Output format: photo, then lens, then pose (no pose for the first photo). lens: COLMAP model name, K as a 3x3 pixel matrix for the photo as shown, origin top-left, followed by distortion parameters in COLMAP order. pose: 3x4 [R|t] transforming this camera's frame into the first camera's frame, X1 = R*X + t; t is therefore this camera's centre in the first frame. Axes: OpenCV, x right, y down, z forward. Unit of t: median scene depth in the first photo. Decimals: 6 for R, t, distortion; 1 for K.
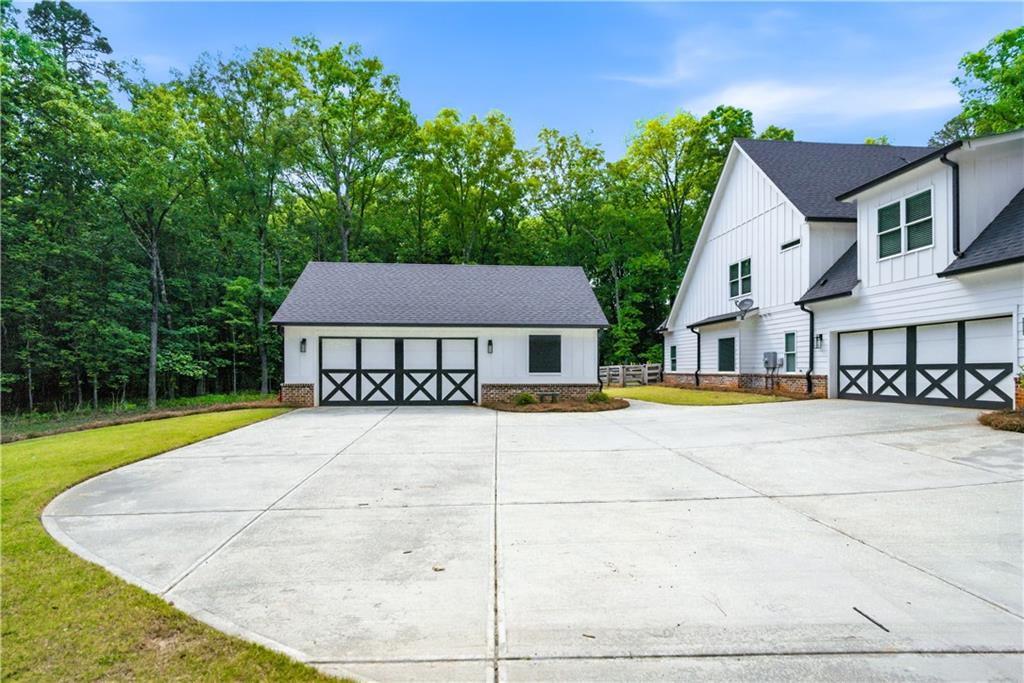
lens RADIAL K [[529.6, 0, 512.6], [0, 529.6, 367.7], [0, 0, 1]] dist [0.000355, -0.000482]
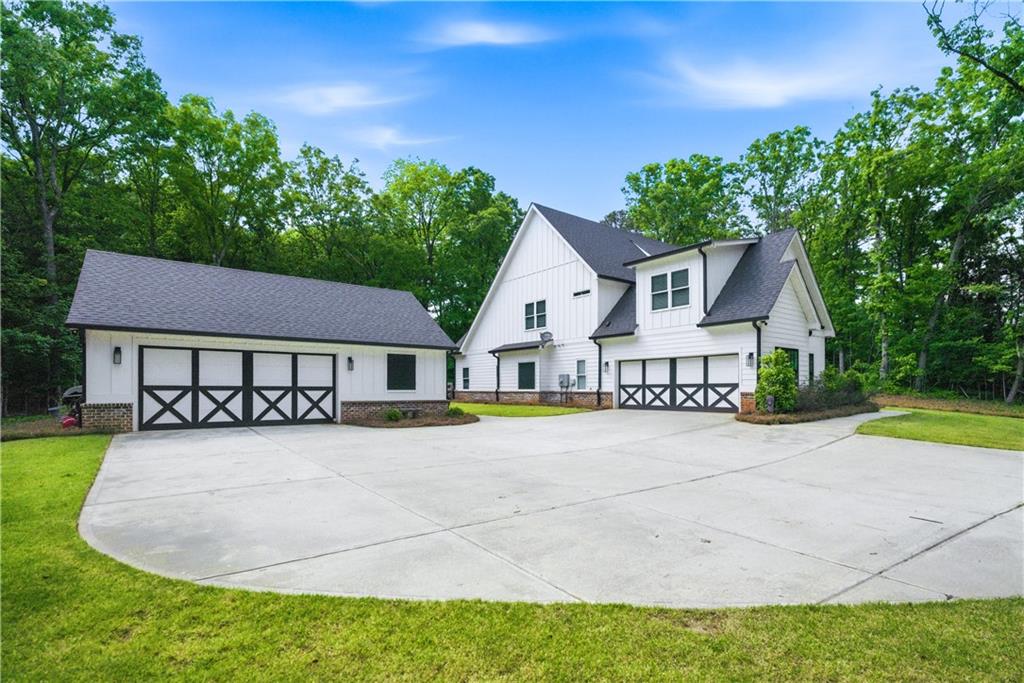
lens RADIAL K [[487.7, 0, 510.2], [0, 487.7, 386.6], [0, 0, 1]] dist [-0.001993, -0.000622]
pose [[0.849018, 0.004236, 0.528348, -0.272430], [-0.003442, 0.999991, -0.002486, 0.004538], [-0.528353, 0.000292, 0.849025, 0.063660]]
